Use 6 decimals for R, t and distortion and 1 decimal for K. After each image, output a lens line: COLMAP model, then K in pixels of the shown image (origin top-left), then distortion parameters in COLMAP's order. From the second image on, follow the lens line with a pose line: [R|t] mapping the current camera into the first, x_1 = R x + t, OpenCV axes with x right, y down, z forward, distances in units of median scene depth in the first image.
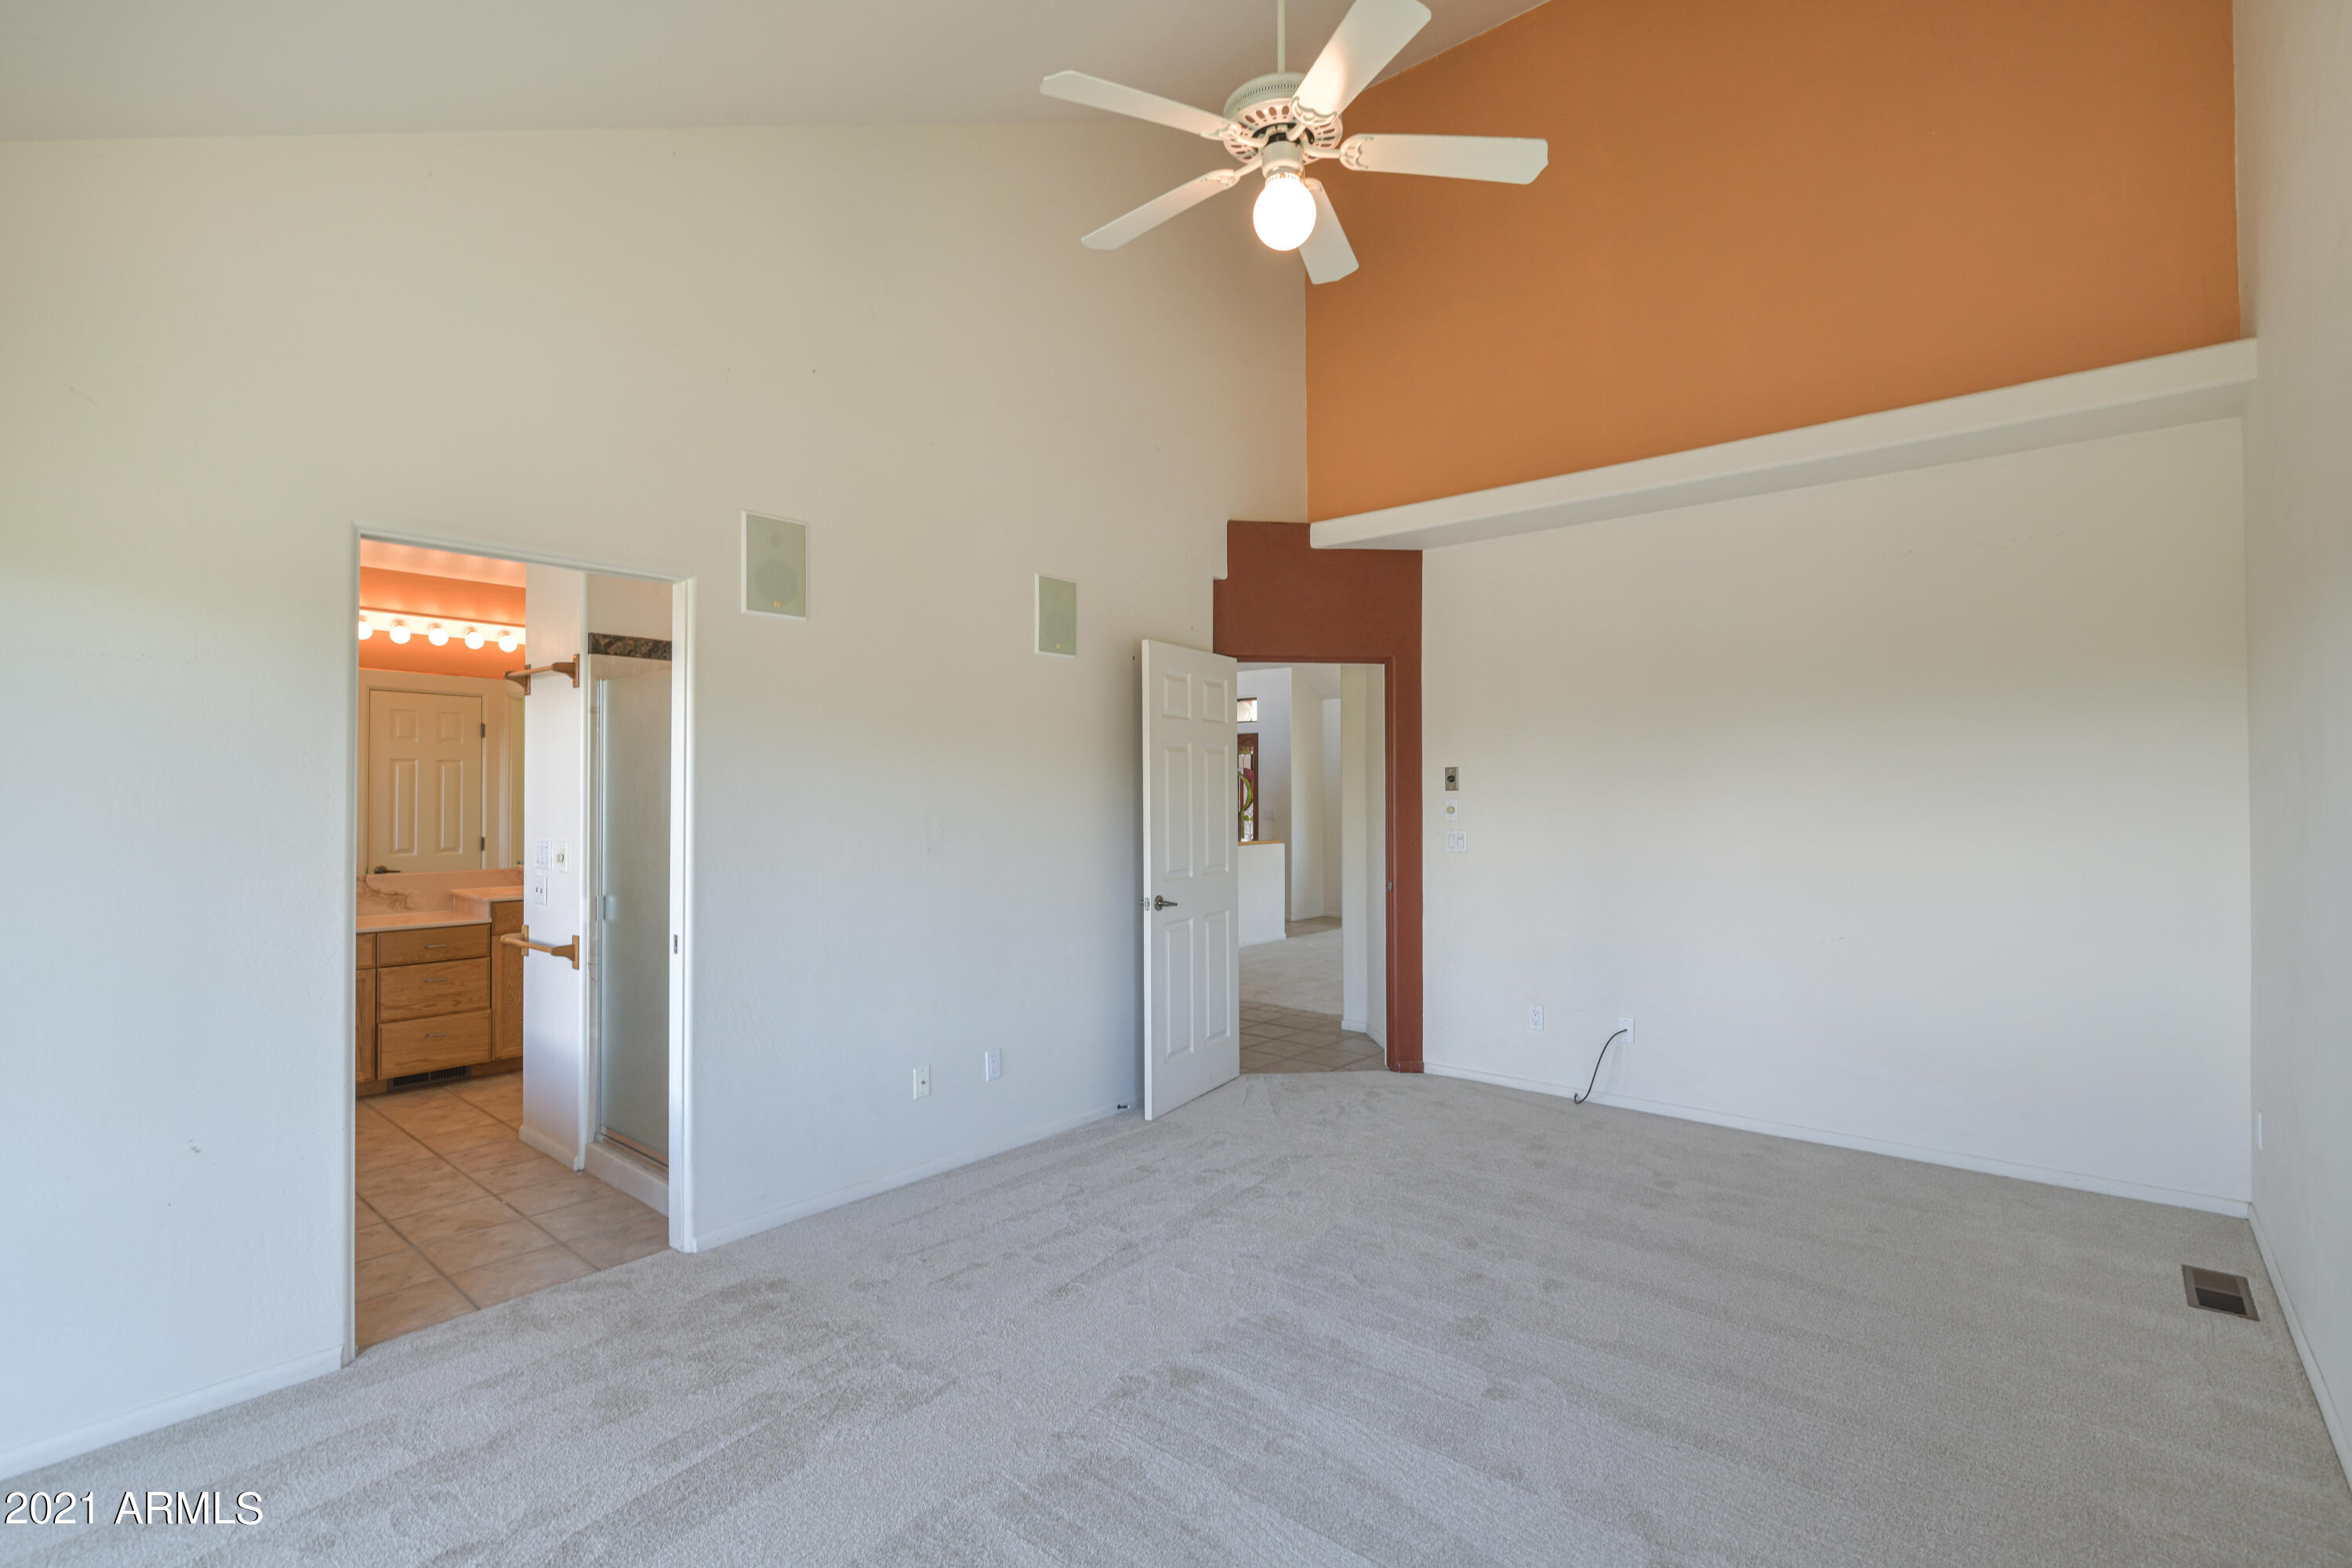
lens RADIAL K [[1068.4, 0, 1183.5], [0, 1068.4, 785.4], [0, 0, 1]] dist [-0.002783, -0.001165]
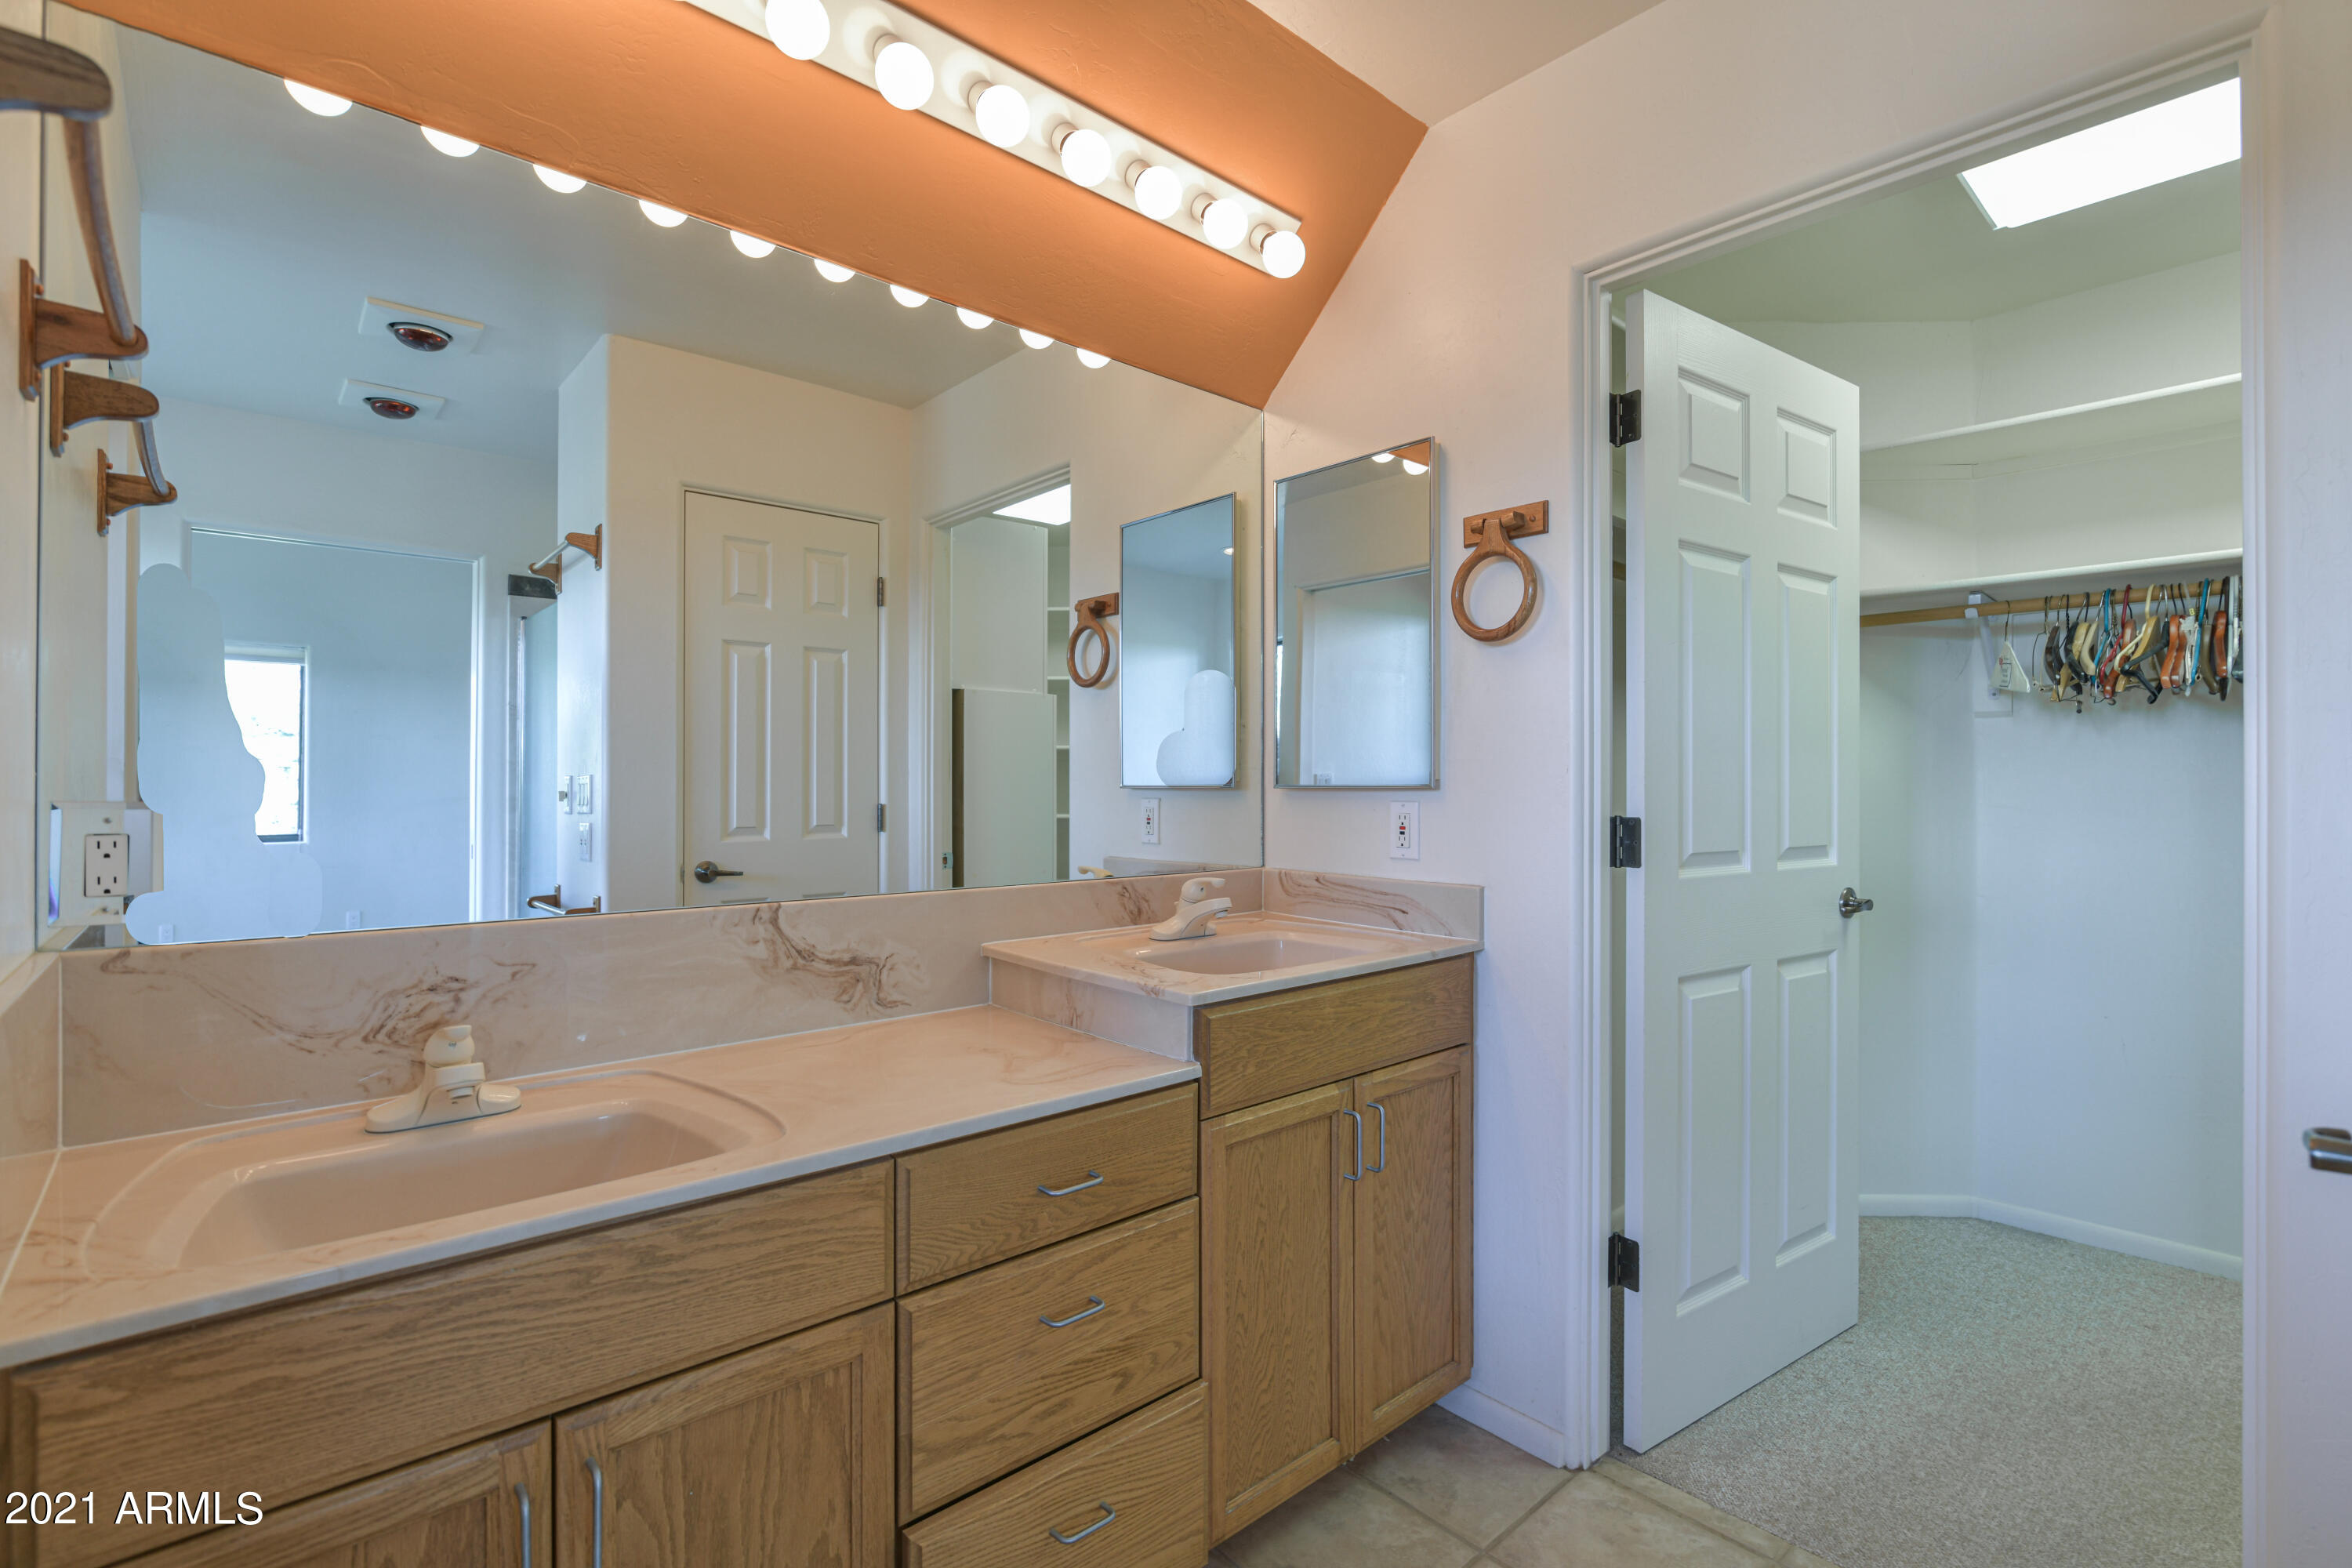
lens RADIAL K [[1068.4, 0, 1185.2], [0, 1068.4, 784.8], [0, 0, 1]] dist [-0.002783, -0.001165]
pose [[0.990900, -0.000779, -0.134597, -0.651164], [0.002156, 0.999947, 0.010084, 0.049913], [0.134582, -0.010282, 0.990849, 0.758621]]
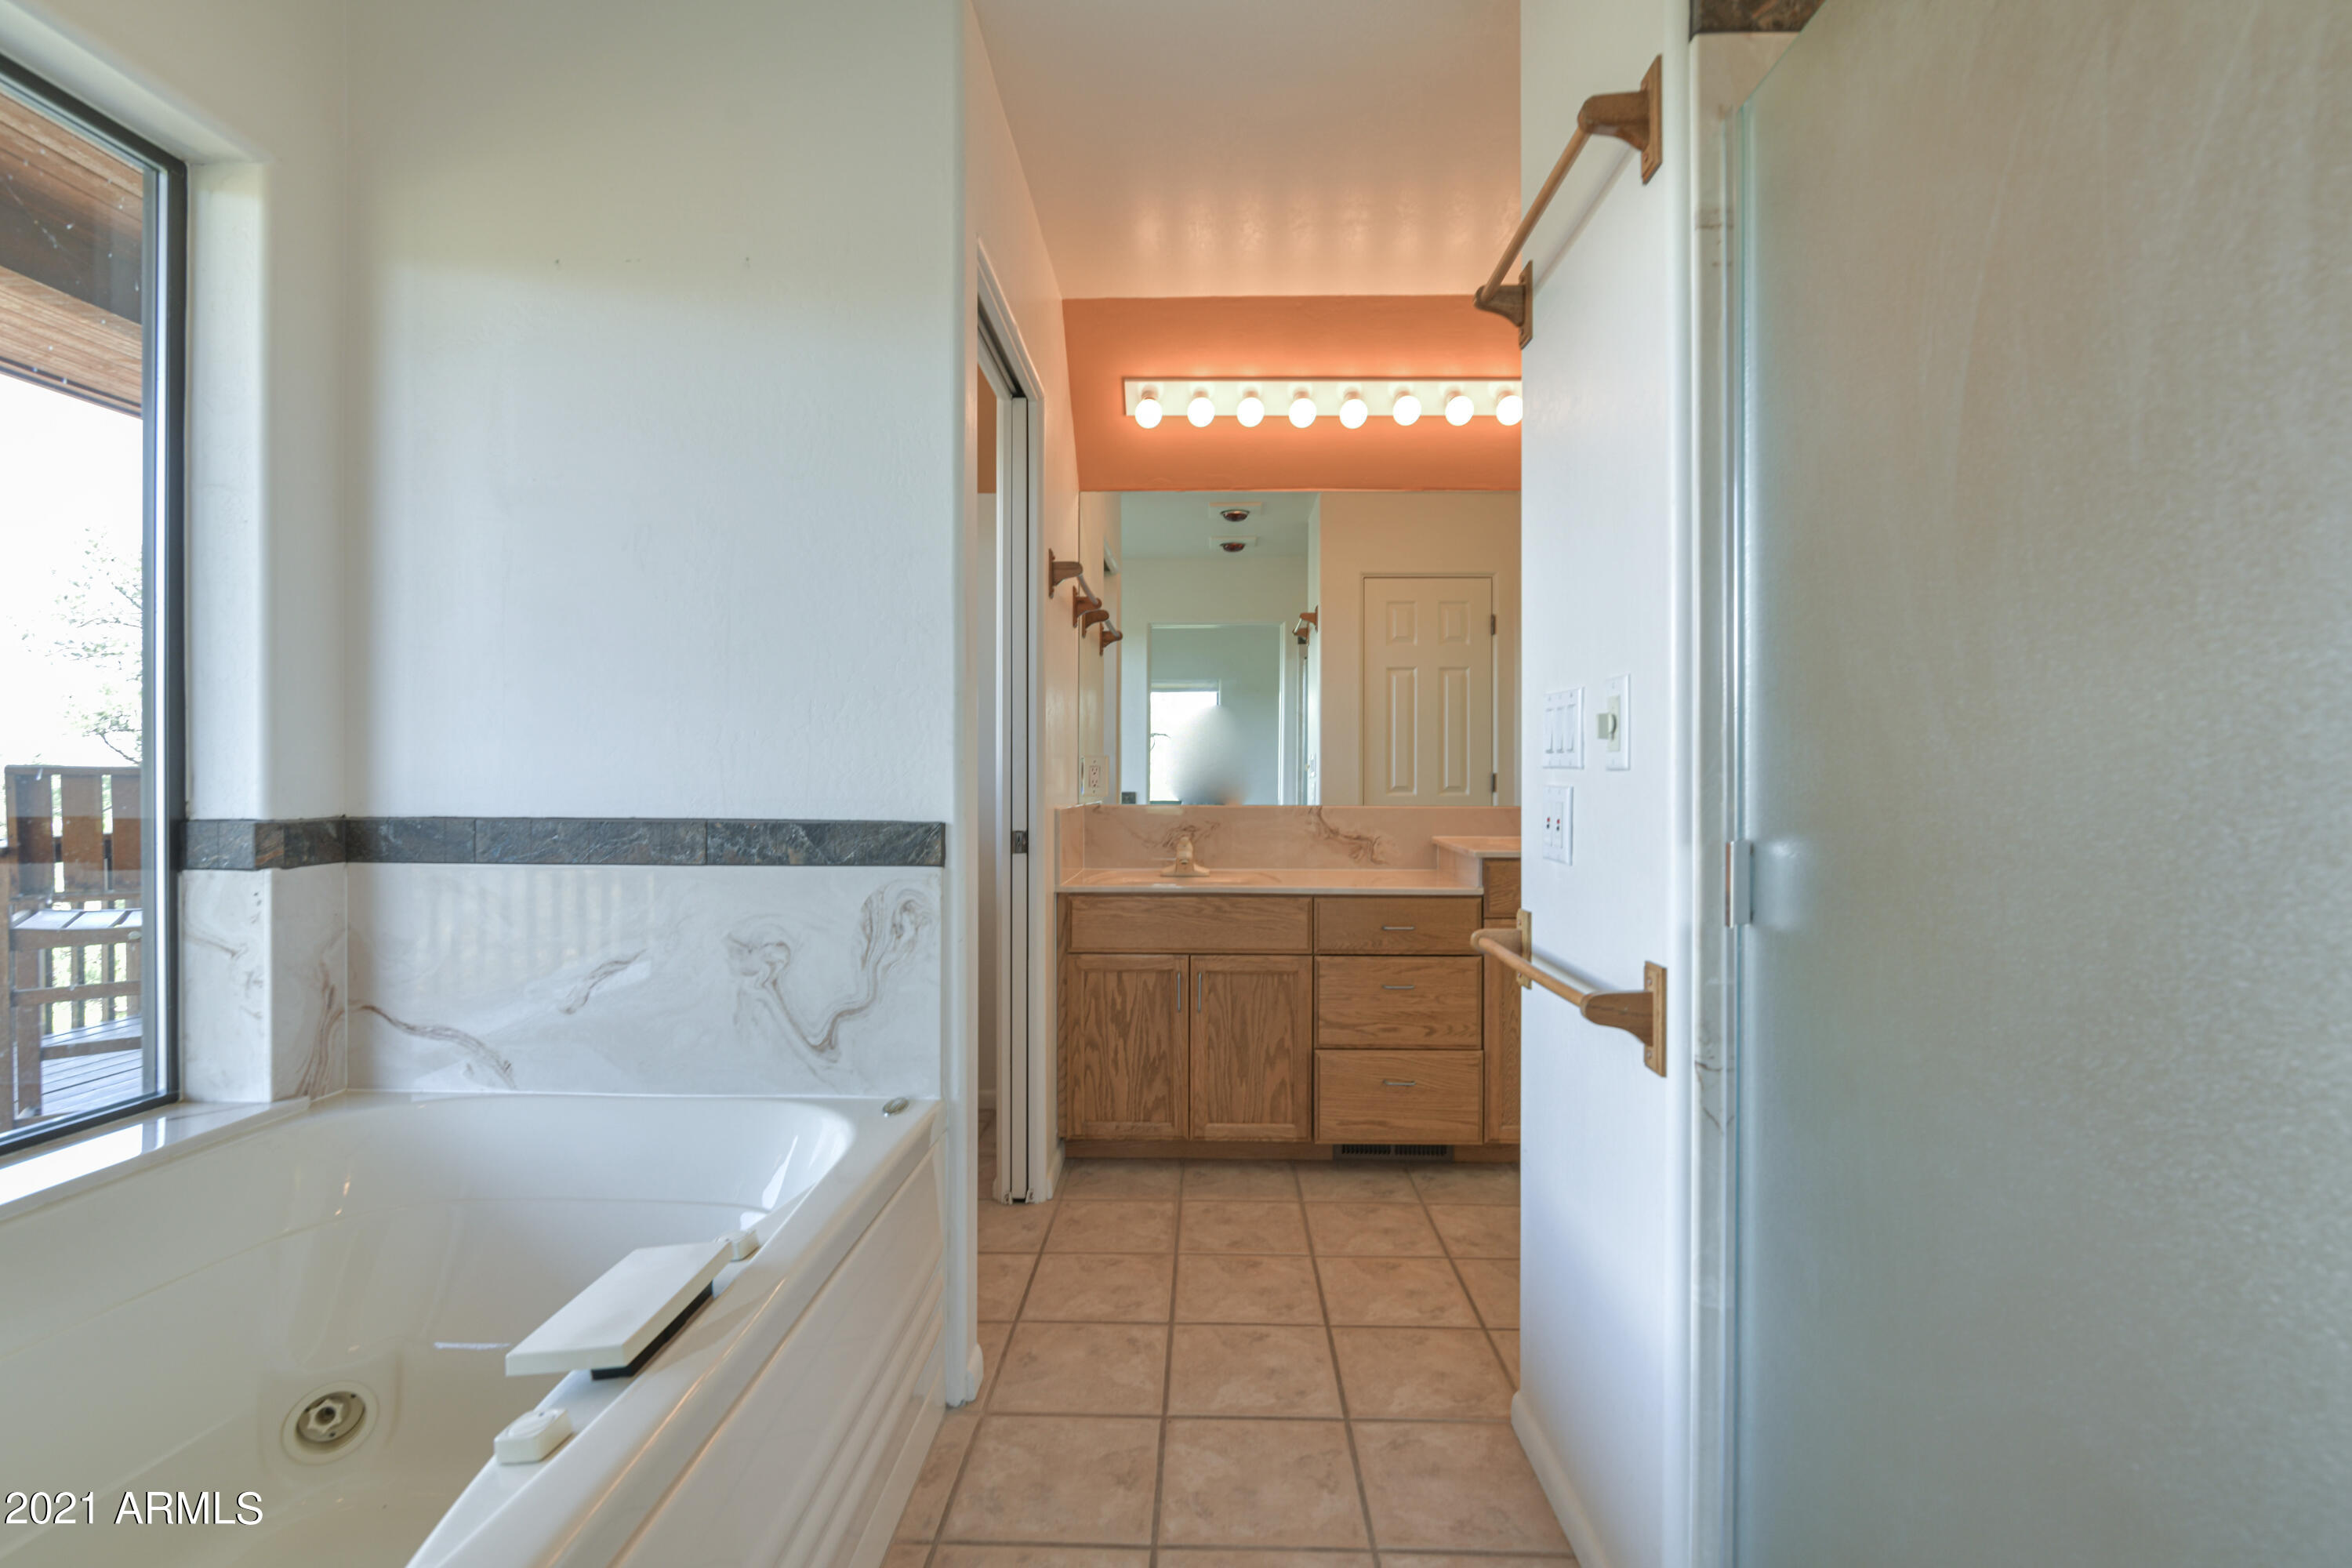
lens RADIAL K [[1068.4, 0, 1187.4], [0, 1068.4, 777.2], [0, 0, 1]] dist [-0.002783, -0.001165]
pose [[0.631193, -0.000469, -0.775626, -0.333511], [0.006365, 0.999969, 0.004575, 0.067489], [0.775600, -0.007825, 0.631177, 0.561762]]
